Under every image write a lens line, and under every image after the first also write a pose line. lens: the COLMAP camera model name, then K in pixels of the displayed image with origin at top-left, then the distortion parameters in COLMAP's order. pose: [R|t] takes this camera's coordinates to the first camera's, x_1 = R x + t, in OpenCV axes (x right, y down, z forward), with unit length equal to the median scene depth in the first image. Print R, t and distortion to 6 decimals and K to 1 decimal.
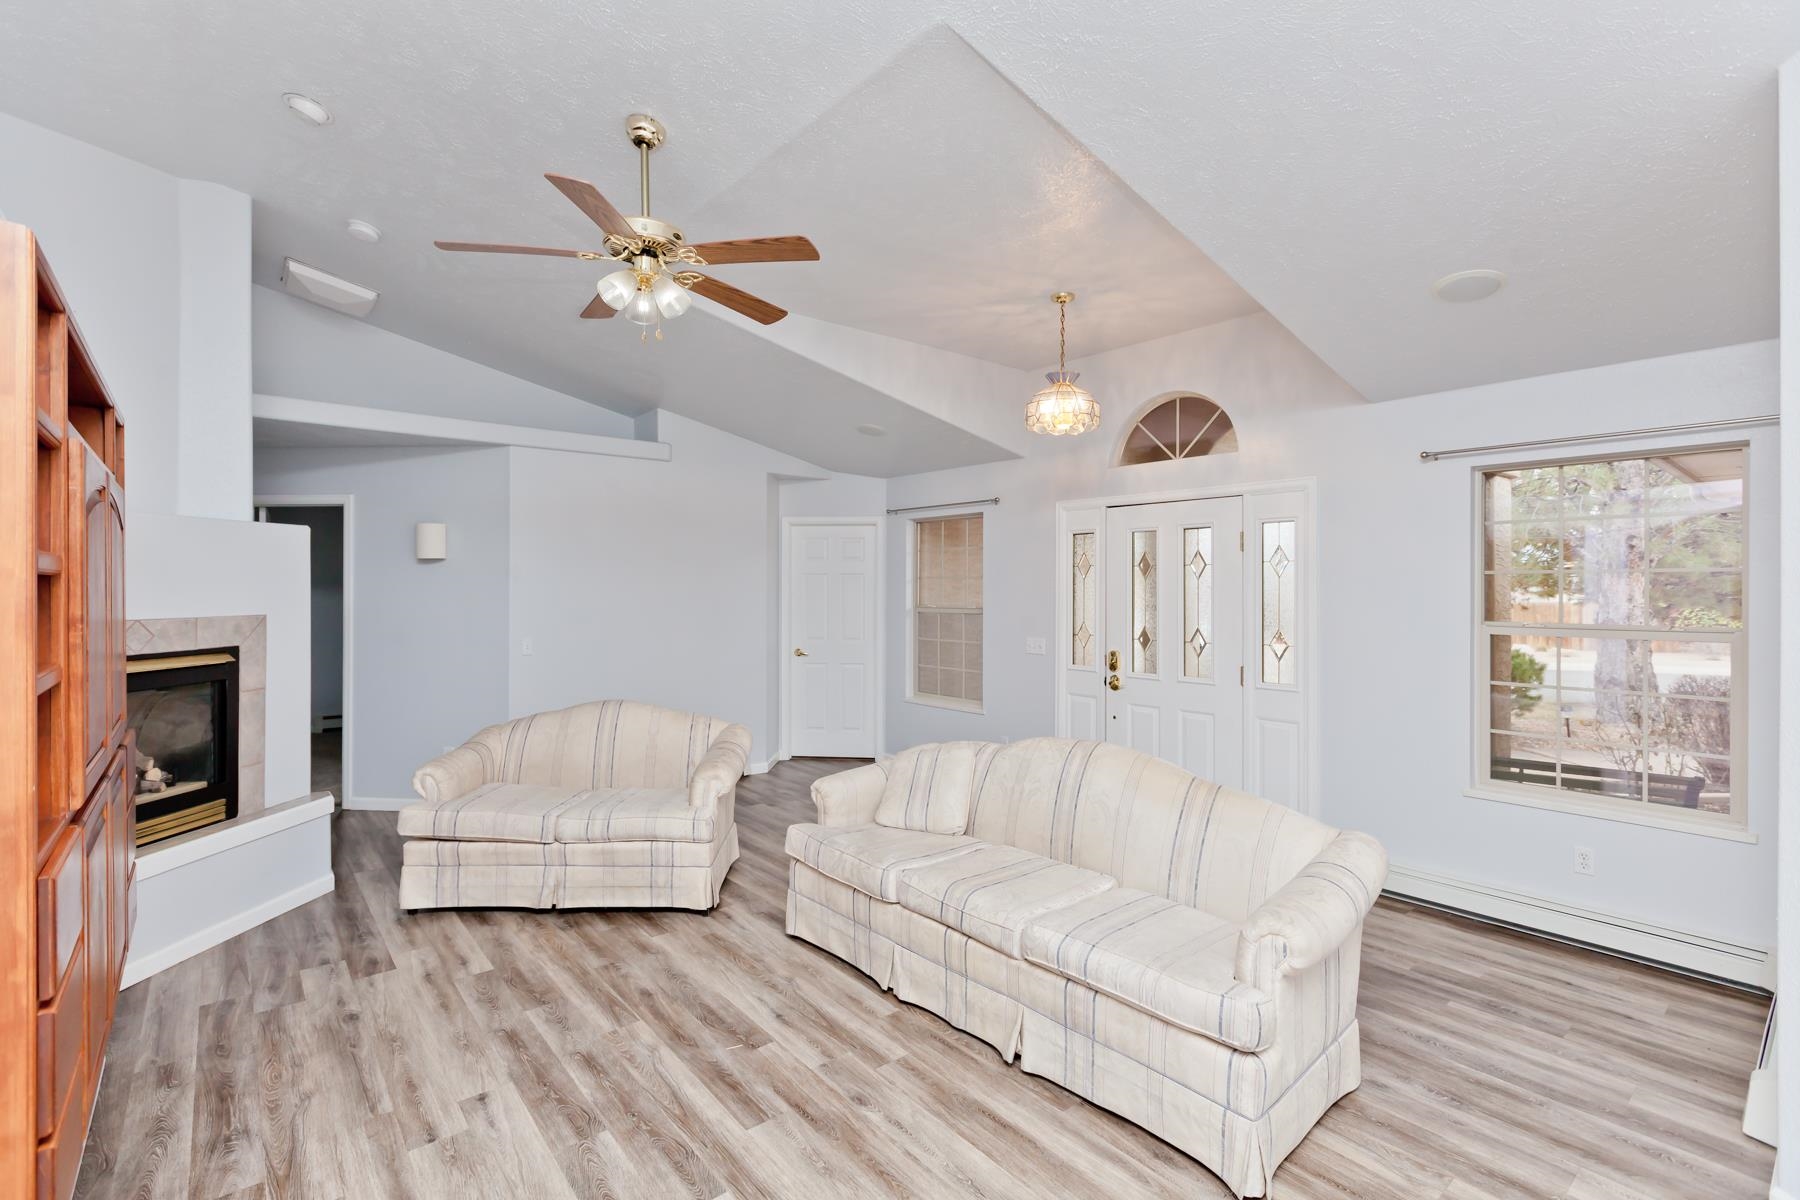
lens RADIAL K [[808.4, 0, 897.2], [0, 808.4, 589.2], [0, 0, 1]] dist [-0.001404, 0.000452]
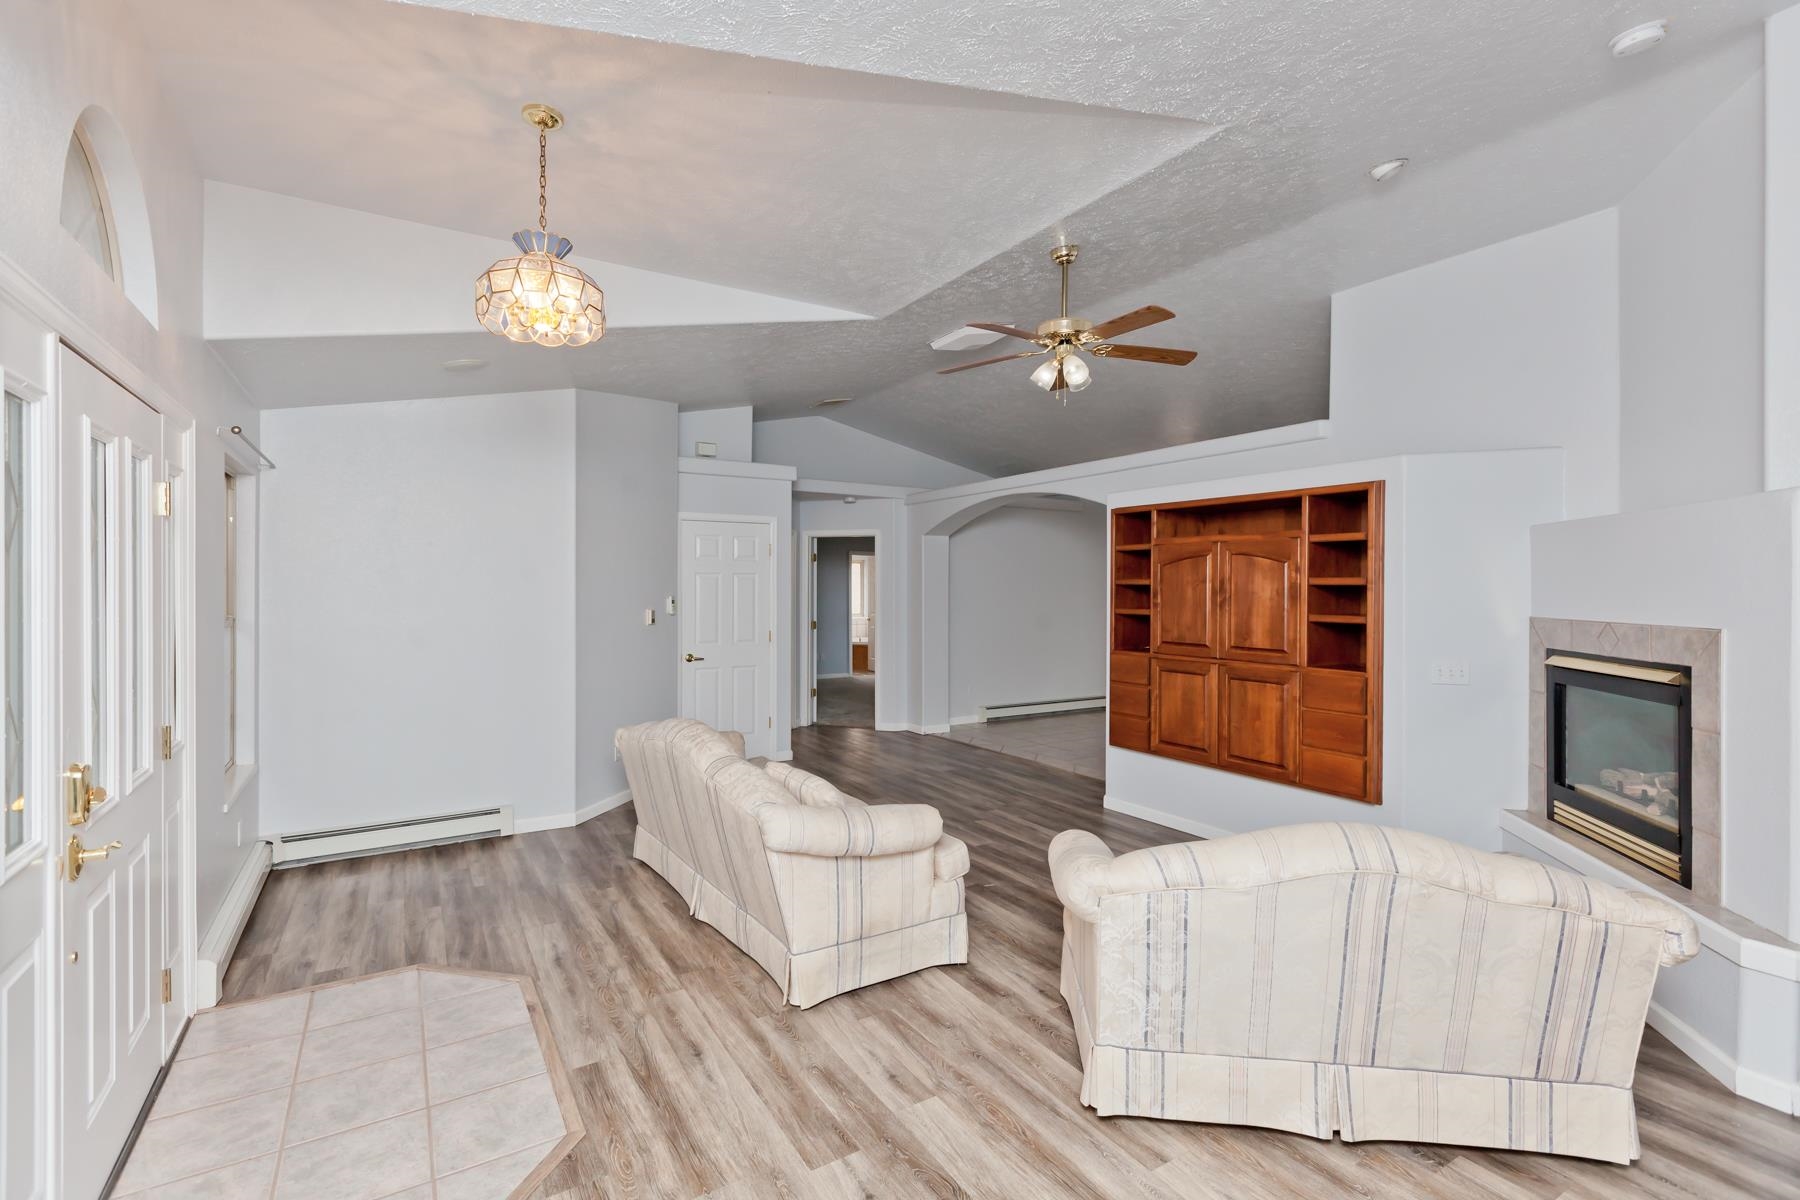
lens RADIAL K [[808.4, 0, 891.5], [0, 808.4, 584.4], [0, 0, 1]] dist [-0.001404, 0.000452]
pose [[-0.987592, -0.004269, 0.156986, -0.221298], [-0.004258, 0.999991, 0.000408, -0.005400], [-0.156987, -0.000265, -0.987601, 2.194688]]
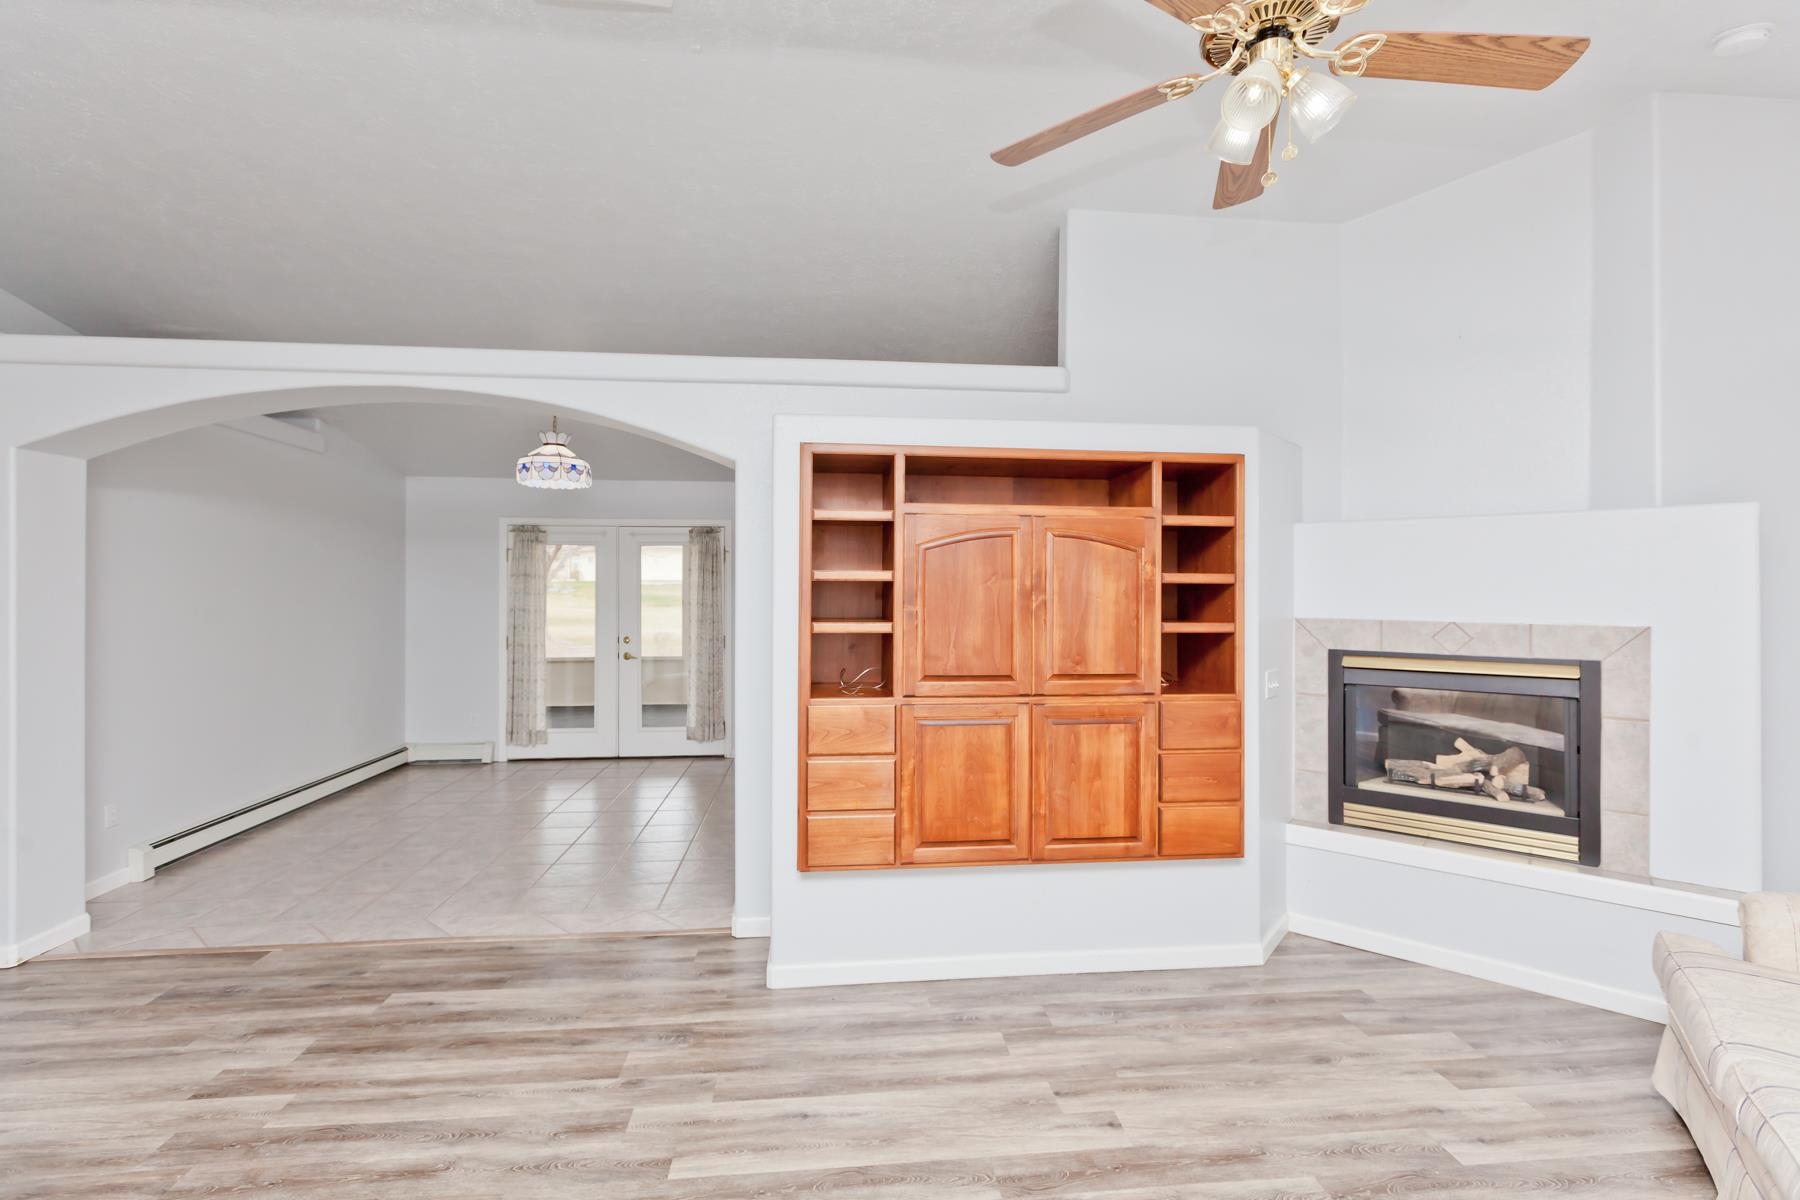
lens RADIAL K [[808.4, 0, 891.6], [0, 808.4, 586.6], [0, 0, 1]] dist [-0.001404, 0.000452]
pose [[-0.563418, -0.006130, -0.826149, 0.323326], [-0.008453, 0.999963, -0.001655, 0.001888], [0.826128, 0.006051, -0.563449, 1.015959]]
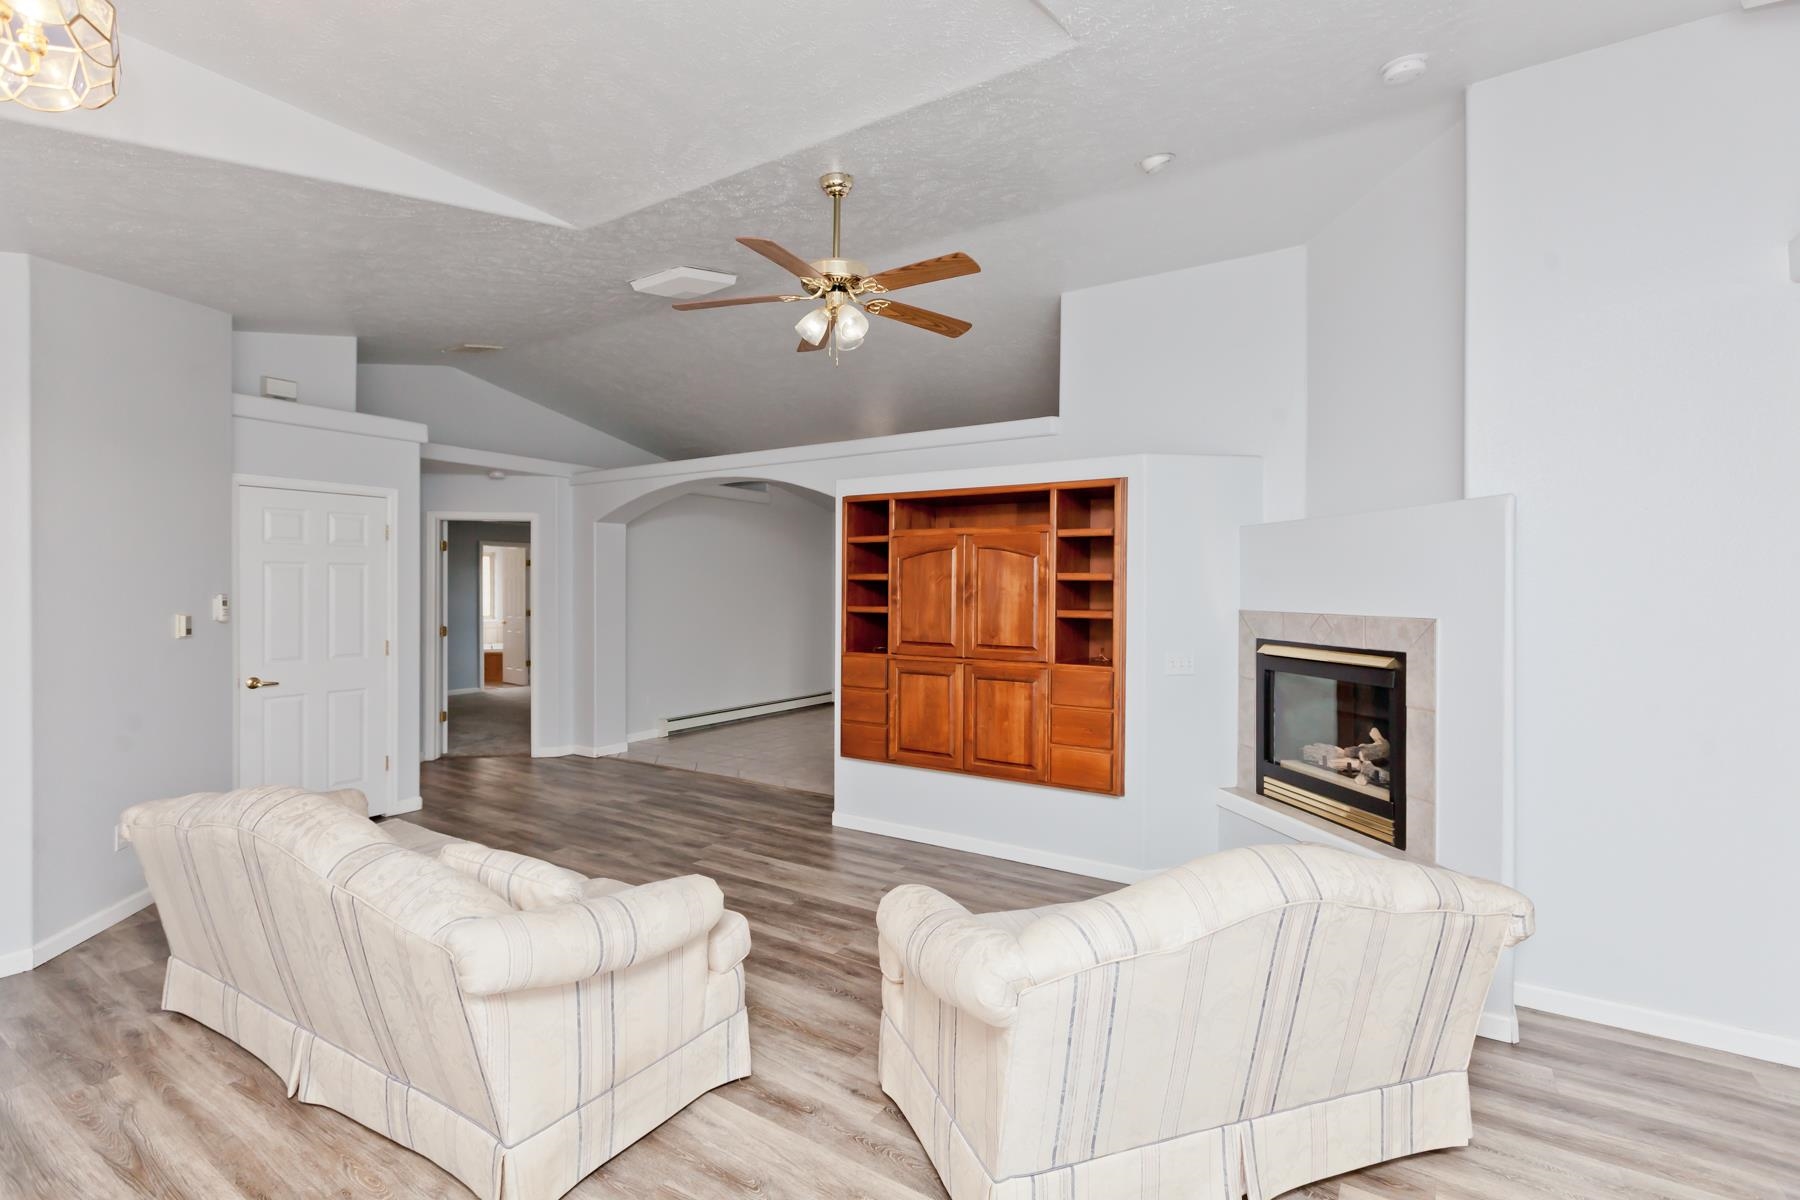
lens RADIAL K [[808.4, 0, 909.7], [0, 808.4, 589.1], [0, 0, 1]] dist [-0.001404, 0.000452]
pose [[-0.954594, -0.005096, -0.297867, -0.066688], [-0.006892, 0.999964, 0.004980, 0.002711], [0.297831, 0.006807, -0.954594, 1.947998]]
